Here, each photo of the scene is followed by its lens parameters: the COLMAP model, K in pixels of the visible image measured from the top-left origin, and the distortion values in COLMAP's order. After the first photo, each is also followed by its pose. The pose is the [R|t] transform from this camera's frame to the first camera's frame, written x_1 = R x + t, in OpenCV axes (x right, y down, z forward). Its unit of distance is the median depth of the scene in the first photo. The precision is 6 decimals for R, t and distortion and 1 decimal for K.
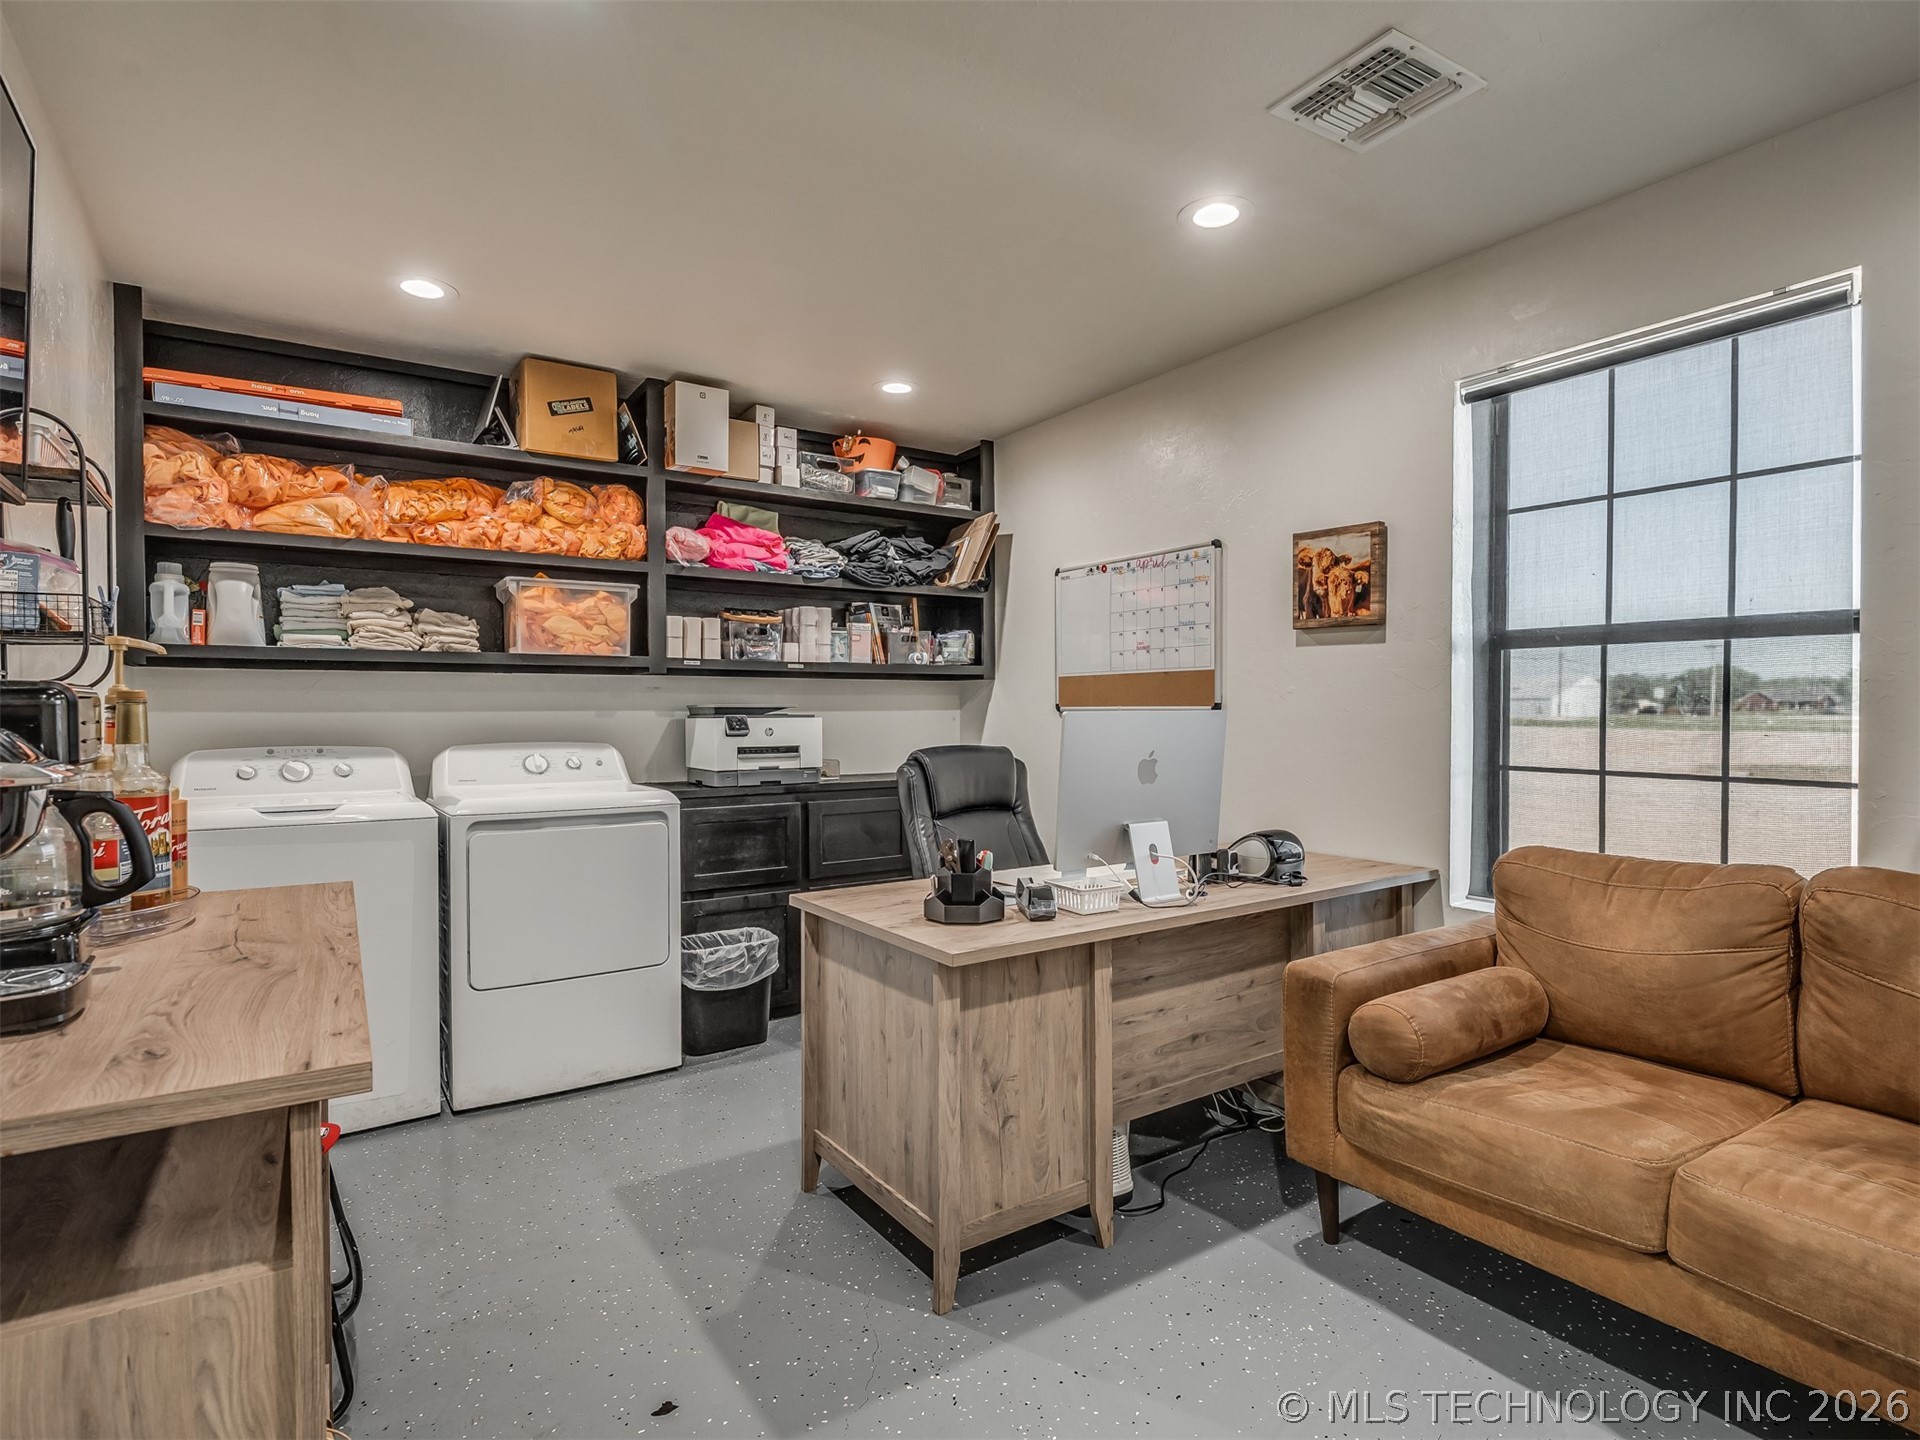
lens RADIAL K [[992.6, 0, 959.2], [0, 992.6, 736.3], [0, 0, 1]] dist [0.003173, -0.012200]
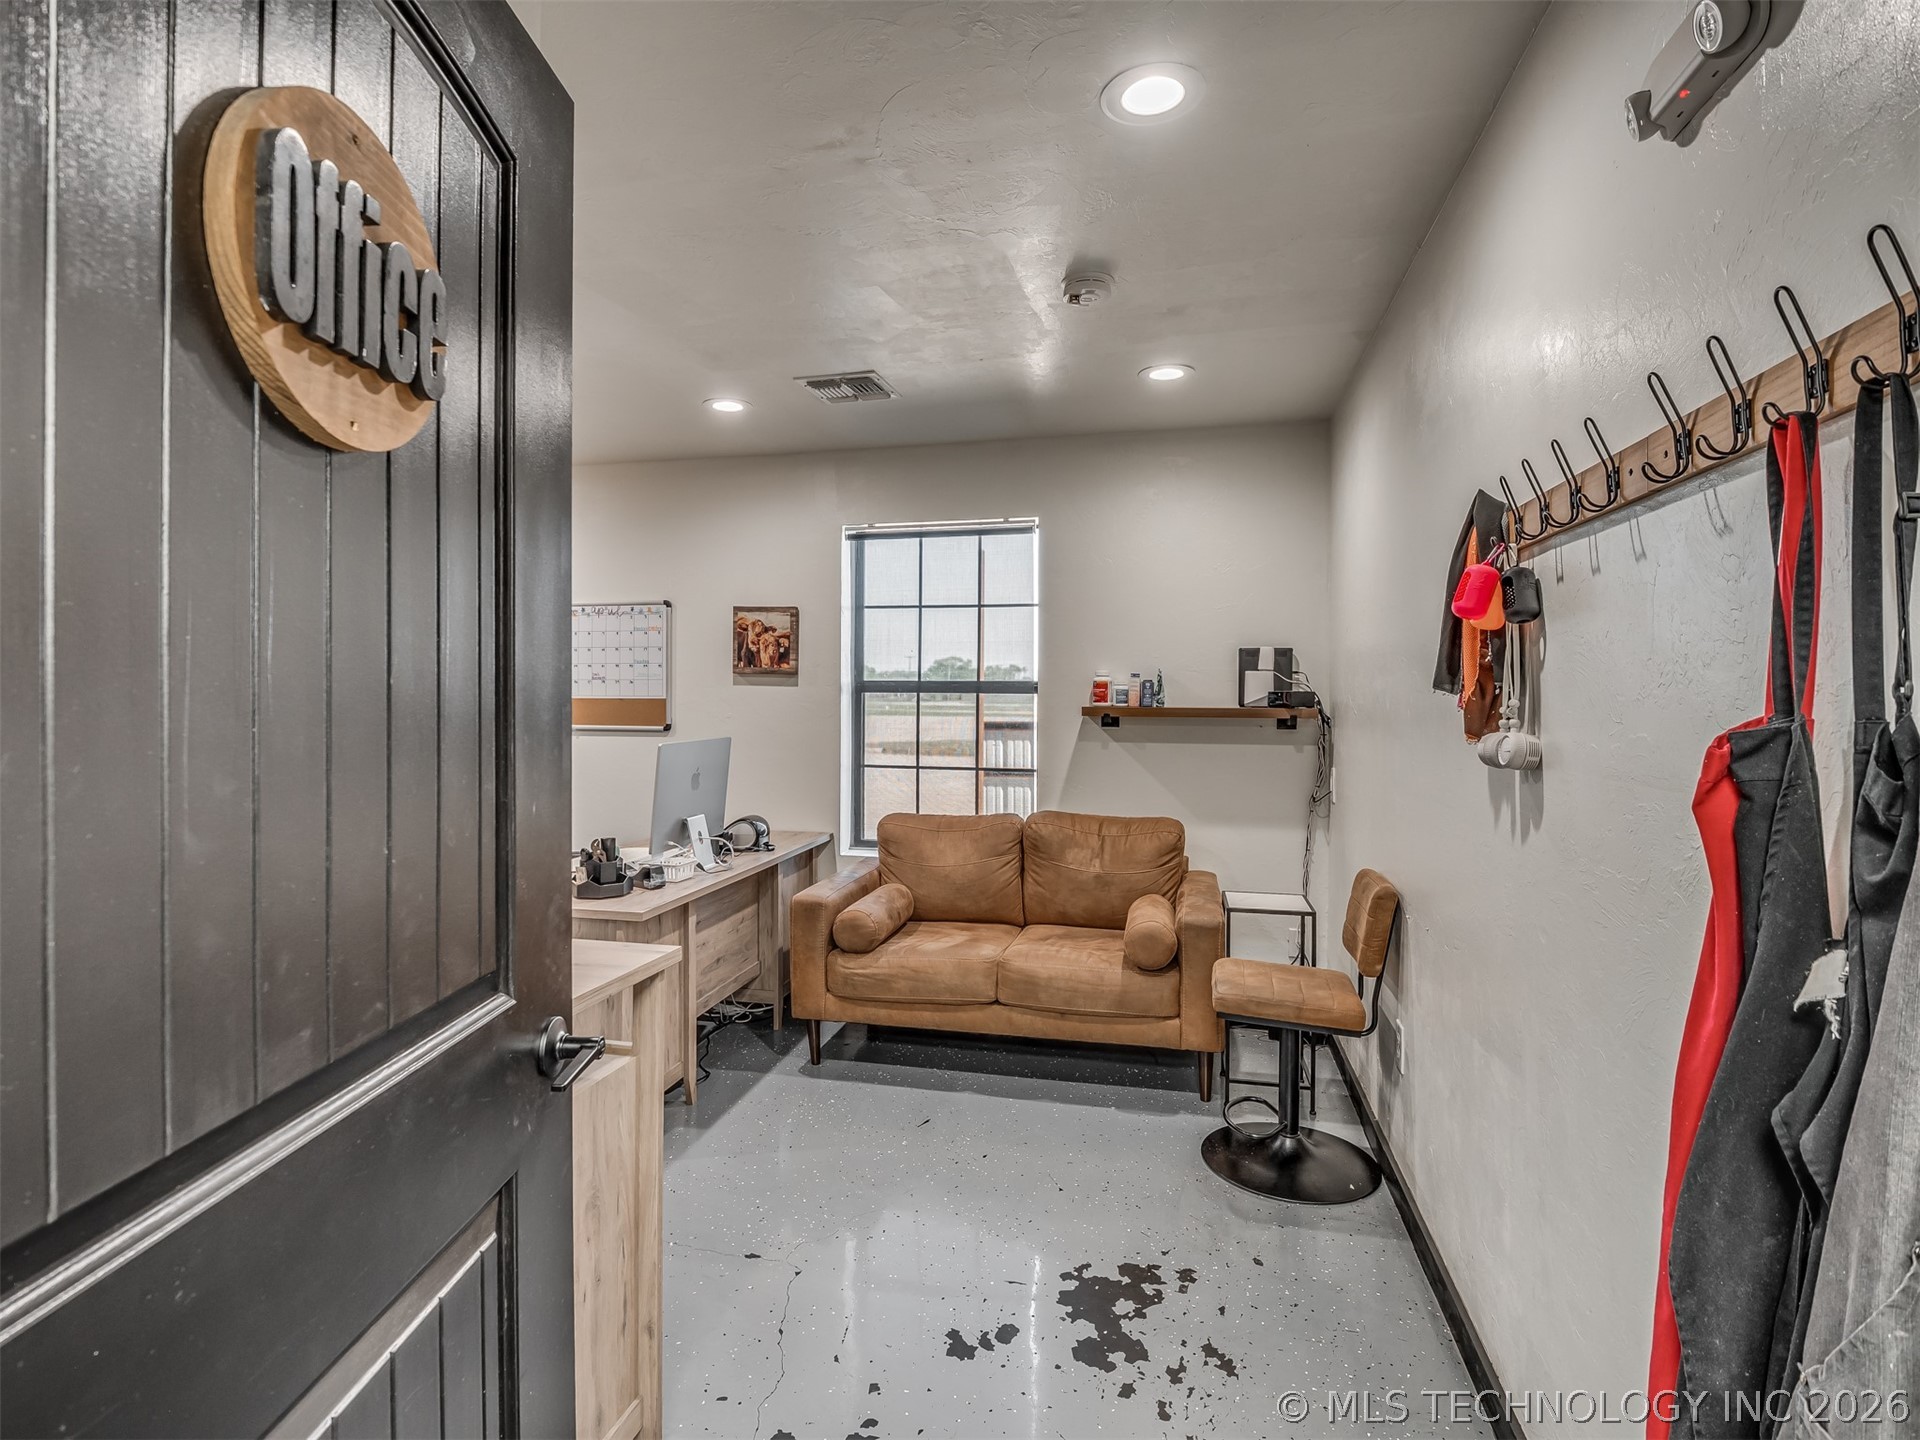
lens RADIAL K [[973.7, 0, 952.7], [0, 973.7, 730.1], [0, 0, 1]] dist [0.002045, -0.001916]
pose [[0.733626, -0.016701, 0.679349, -0.505150], [0.012266, 0.999861, 0.011334, -0.051869], [-0.679443, 0.000018, 0.733728, -0.308778]]
